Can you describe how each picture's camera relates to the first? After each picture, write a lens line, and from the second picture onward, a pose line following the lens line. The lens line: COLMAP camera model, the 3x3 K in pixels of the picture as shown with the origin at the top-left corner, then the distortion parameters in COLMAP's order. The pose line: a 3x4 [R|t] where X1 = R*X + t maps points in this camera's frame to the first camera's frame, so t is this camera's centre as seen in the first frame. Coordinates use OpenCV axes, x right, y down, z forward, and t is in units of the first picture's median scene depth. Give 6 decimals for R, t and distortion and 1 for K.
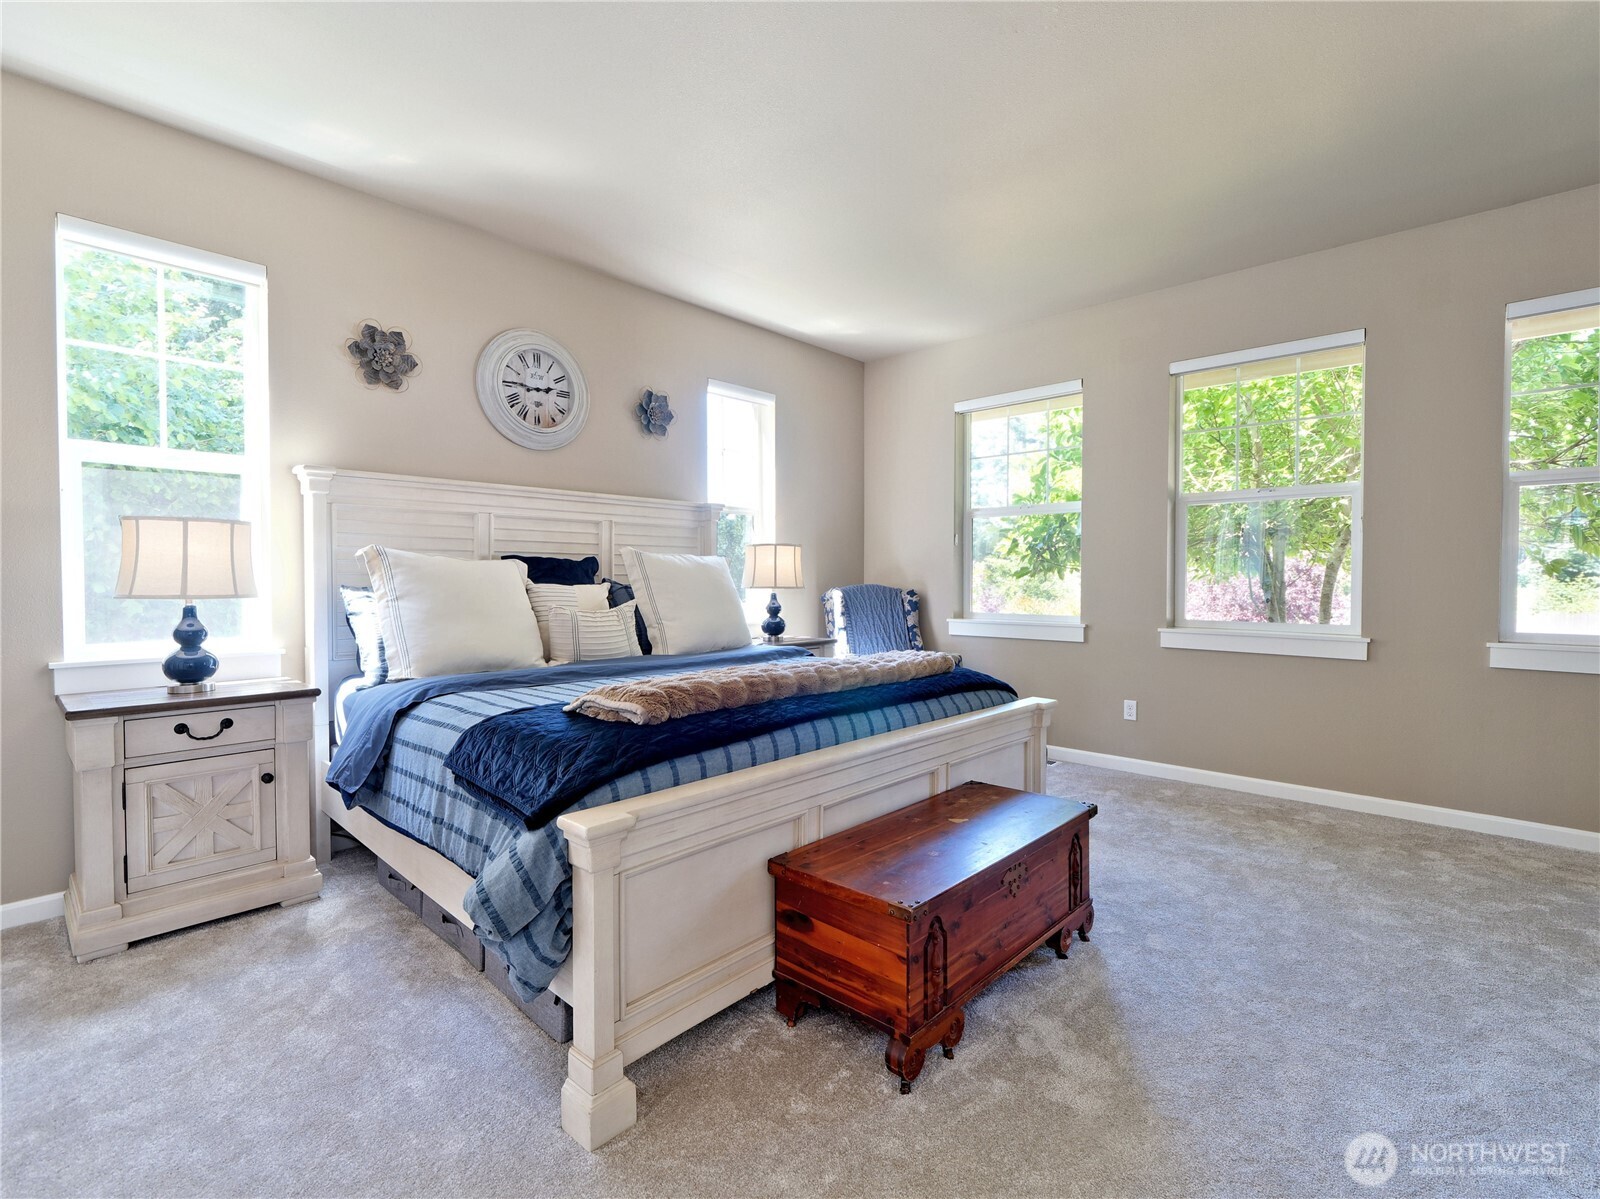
lens RADIAL K [[774.5, 0, 800.0], [0, 774.5, 599.5], [0, 0, 1]] dist [0.000764, -0.000275]
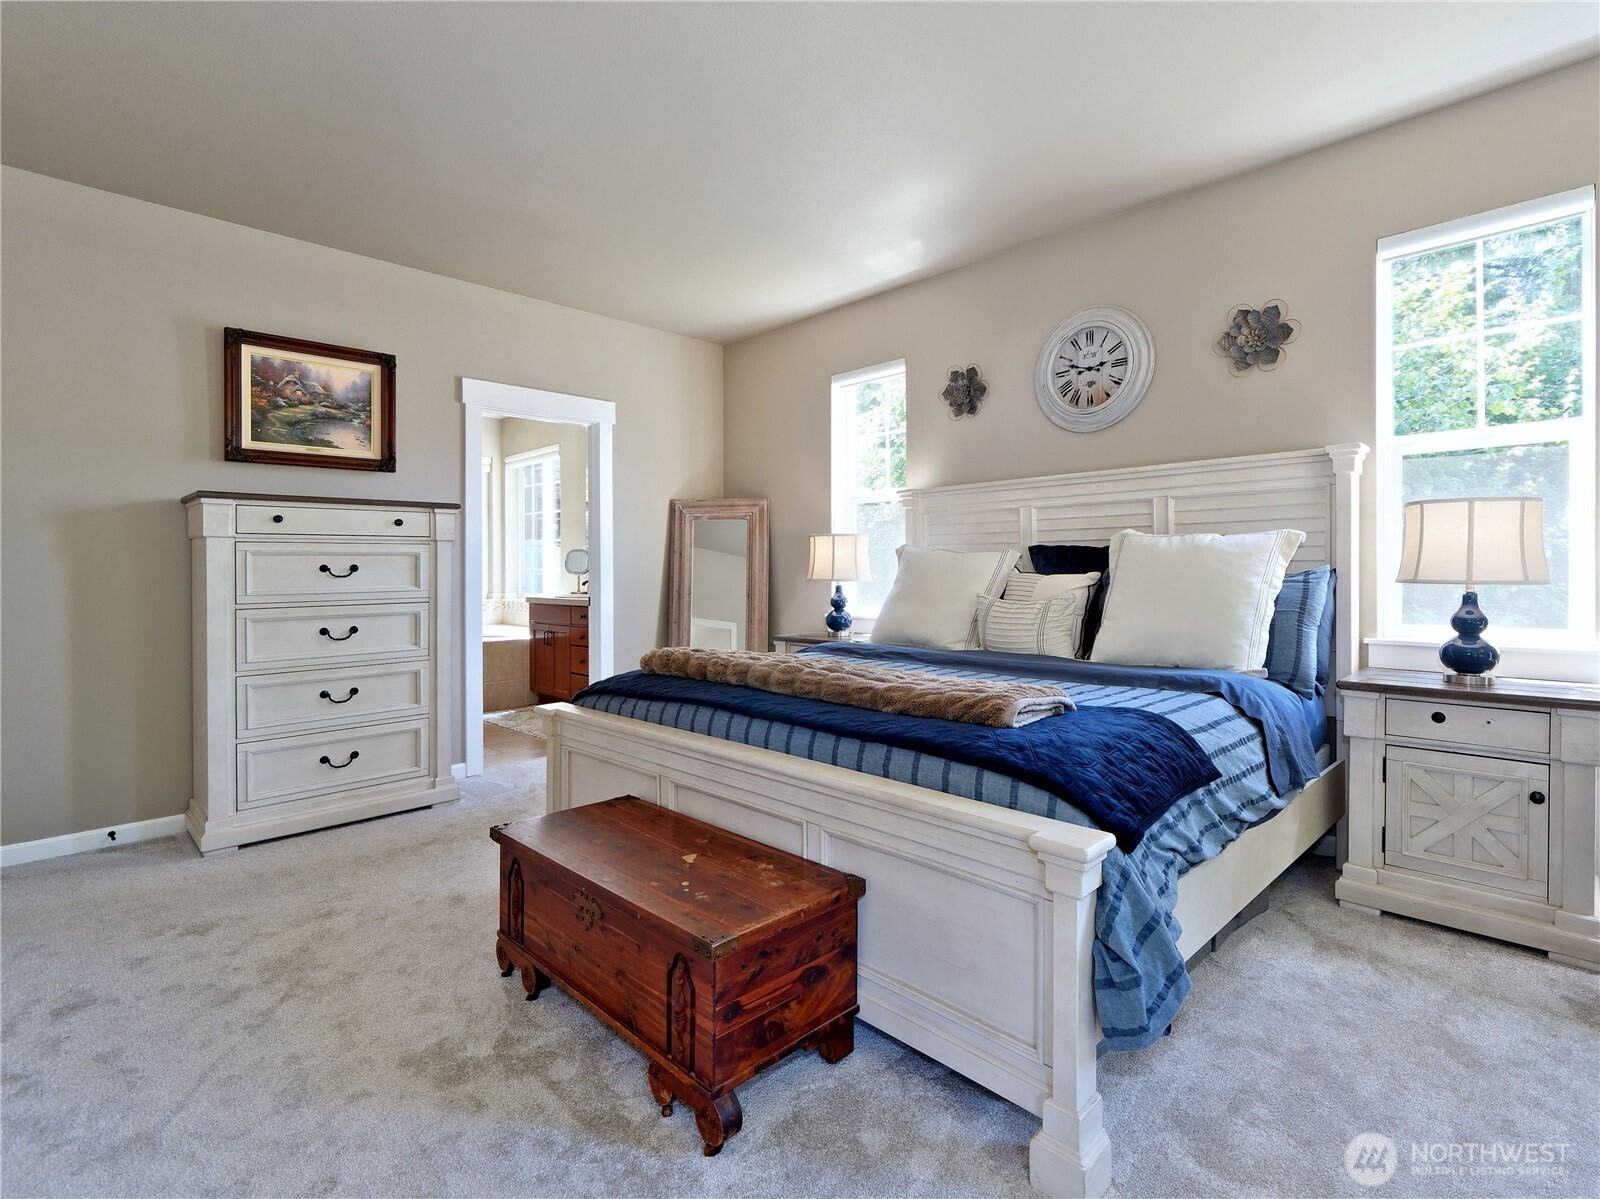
lens RADIAL K [[774.3, 0, 802.0], [0, 774.3, 572.1], [0, 0, 1]] dist [0.003427, -0.000939]
pose [[-0.057155, 0.003564, -0.998359, 0.615787], [-0.017706, 0.999833, 0.004583, -0.019219], [0.998208, 0.017938, -0.057083, 0.689553]]
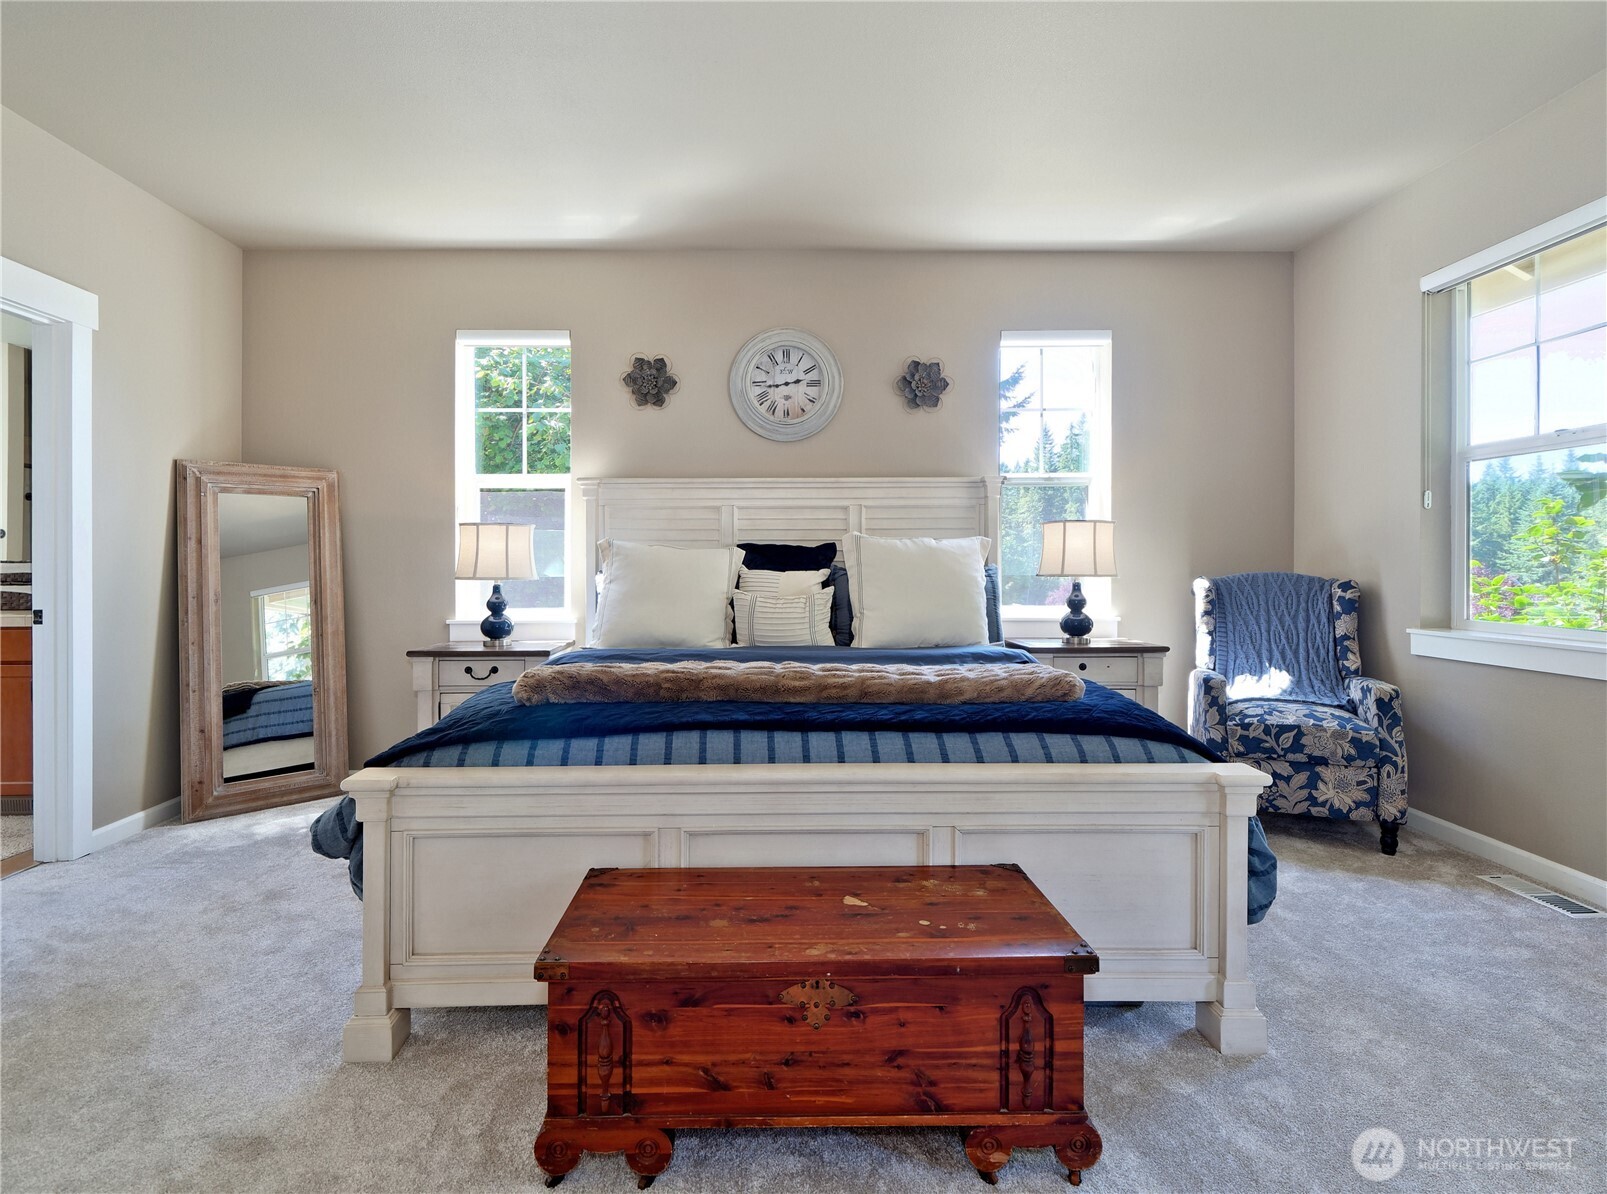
lens RADIAL K [[783.3, 0, 758.2], [0, 783.3, 568.3], [0, 0, 1]] dist [0.003416, -0.000786]
pose [[0.673808, 0.001788, -0.738904, 0.404963], [-0.017099, 0.999767, -0.013173, -0.007797], [0.738708, 0.021510, 0.673682, 0.260709]]
